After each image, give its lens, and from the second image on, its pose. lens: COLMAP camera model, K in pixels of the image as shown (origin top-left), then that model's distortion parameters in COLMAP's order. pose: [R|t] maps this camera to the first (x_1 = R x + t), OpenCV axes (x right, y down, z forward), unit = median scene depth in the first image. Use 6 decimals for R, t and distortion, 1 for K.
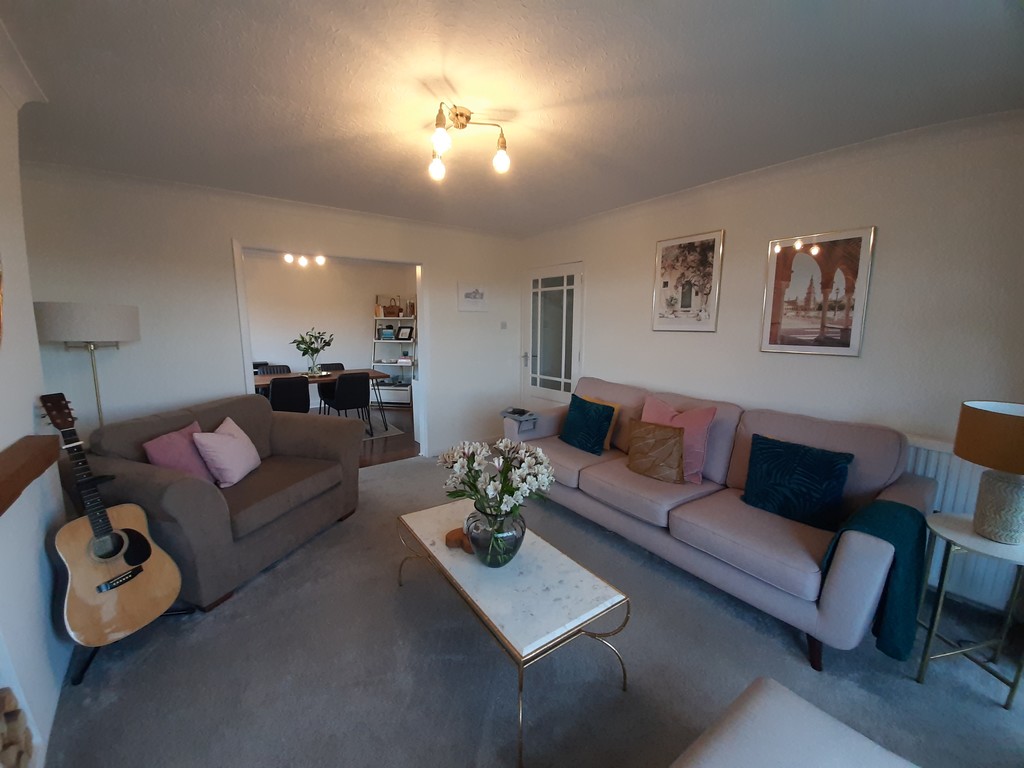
lens RADIAL K [[410.2, 0, 509.6], [0, 410.2, 382.5], [0, 0, 1]] dist [0.016114, 0.000145]
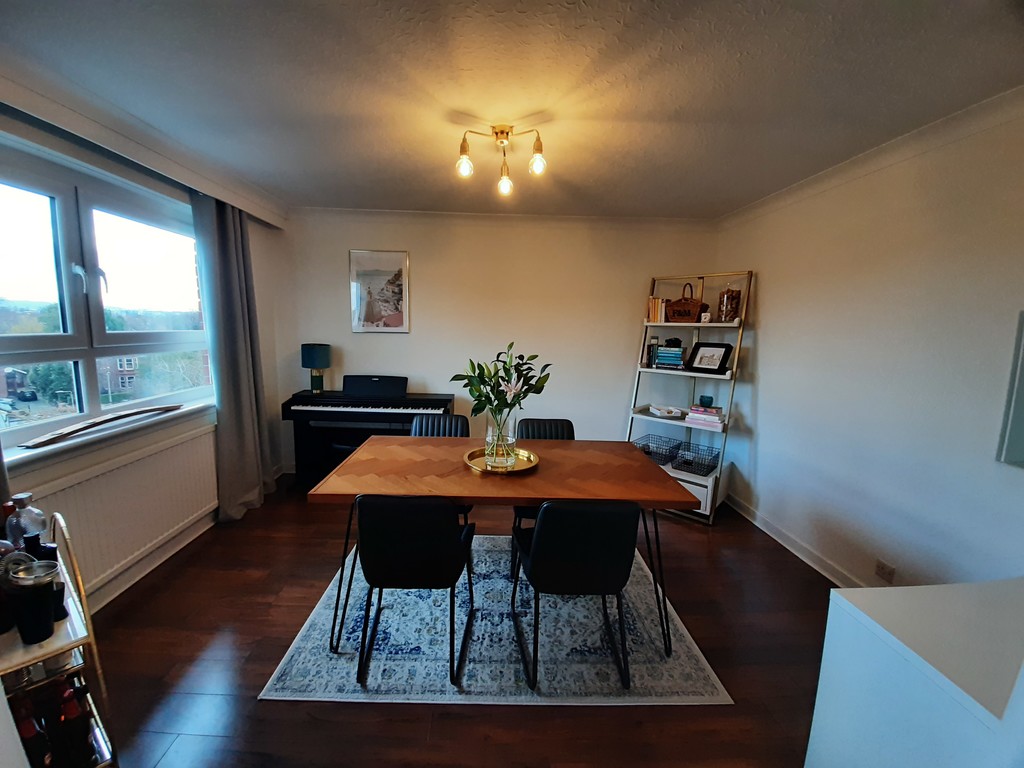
lens RADIAL K [[410.2, 0, 510.7], [0, 410.2, 379.7], [0, 0, 1]] dist [0.016114, 0.000145]
pose [[0.837543, 0.087832, -0.539265, -0.190551], [-0.101964, 0.994781, 0.003661, -0.074499], [0.536772, 0.051919, 0.842128, 0.495887]]
